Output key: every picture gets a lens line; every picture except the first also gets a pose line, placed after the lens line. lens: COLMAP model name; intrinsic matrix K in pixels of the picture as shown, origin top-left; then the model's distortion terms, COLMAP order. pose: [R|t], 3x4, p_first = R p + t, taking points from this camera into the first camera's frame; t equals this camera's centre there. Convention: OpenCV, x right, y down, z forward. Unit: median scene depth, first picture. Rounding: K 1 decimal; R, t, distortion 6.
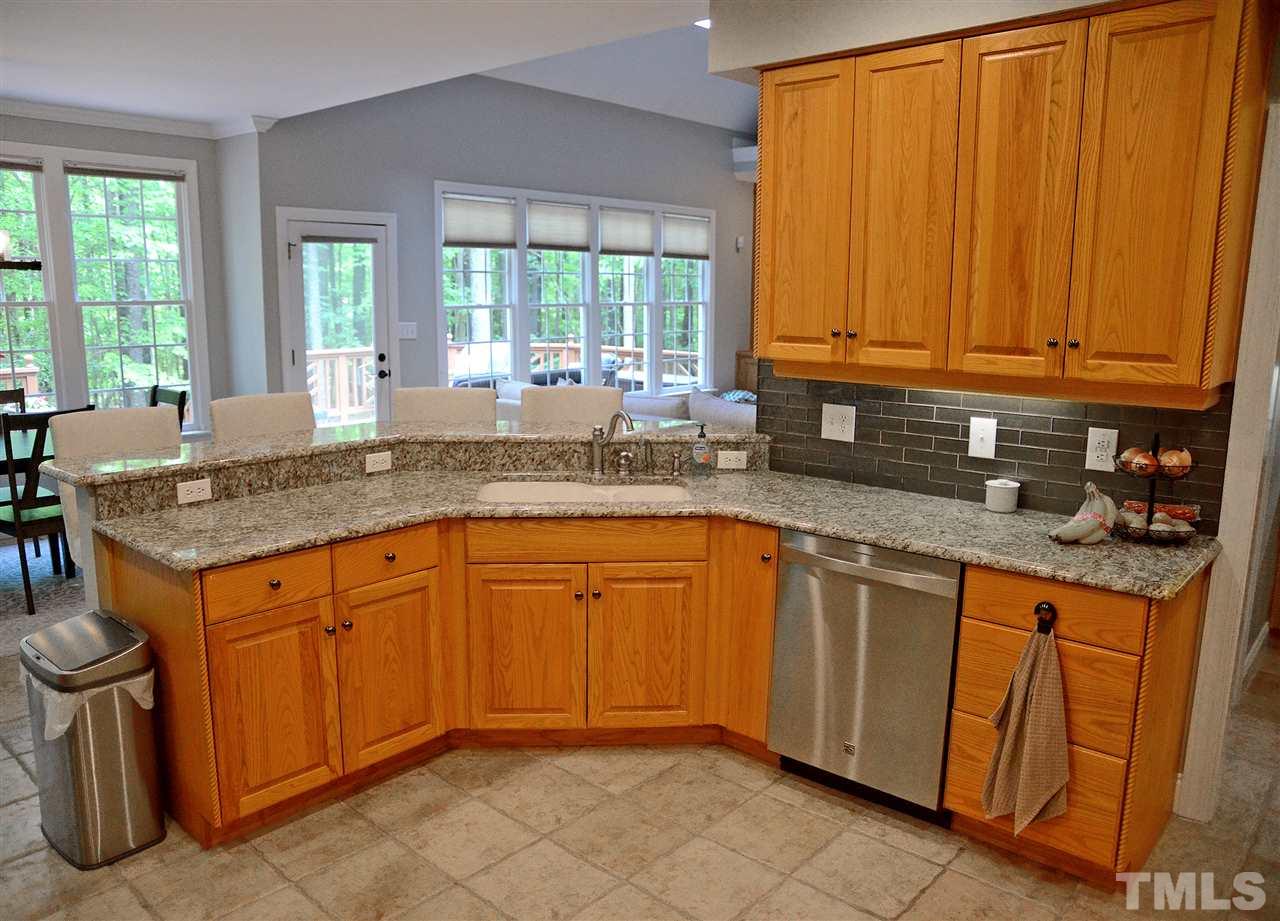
lens RADIAL K [[931.7, 0, 602.1], [0, 931.7, 448.7], [0, 0, 1]] dist [-0.139960, 0.116094]
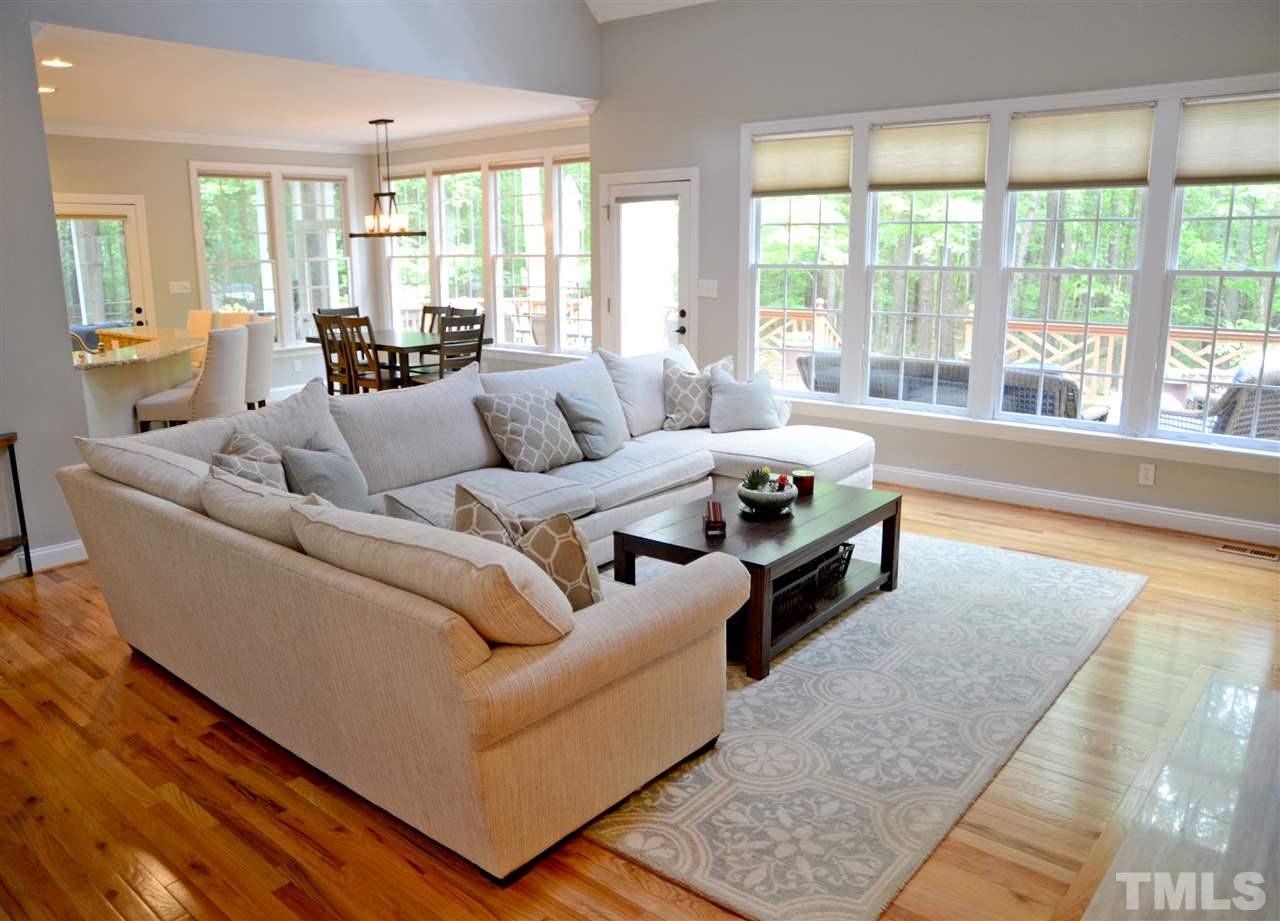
lens RADIAL K [[934.9, 0, 640.0], [0, 934.9, 460.5], [0, 0, 1]] dist [-0.141704, 0.115350]
pose [[0.041458, 0.219364, -0.974762, 0.760961], [-0.159913, 0.964481, 0.210249, -0.145987], [0.986260, 0.147161, 0.075065, 0.875094]]
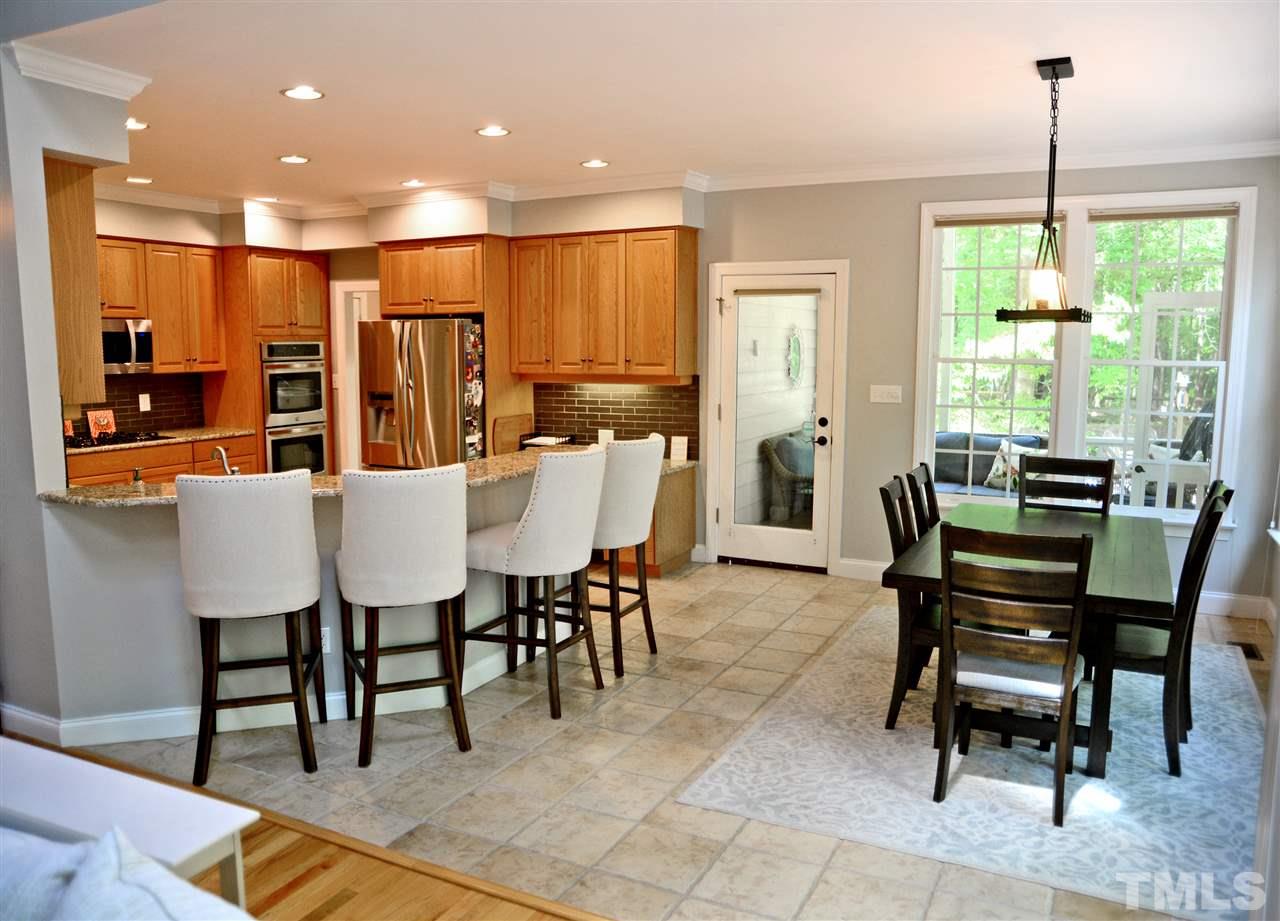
lens RADIAL K [[934.9, 0, 640.0], [0, 934.9, 460.5], [0, 0, 1]] dist [-0.141704, 0.115350]
pose [[-0.962690, 0.029995, -0.268939, -0.083609], [-0.049812, 0.957214, 0.285063, -0.184421], [0.265983, 0.287824, -0.920006, 1.044397]]
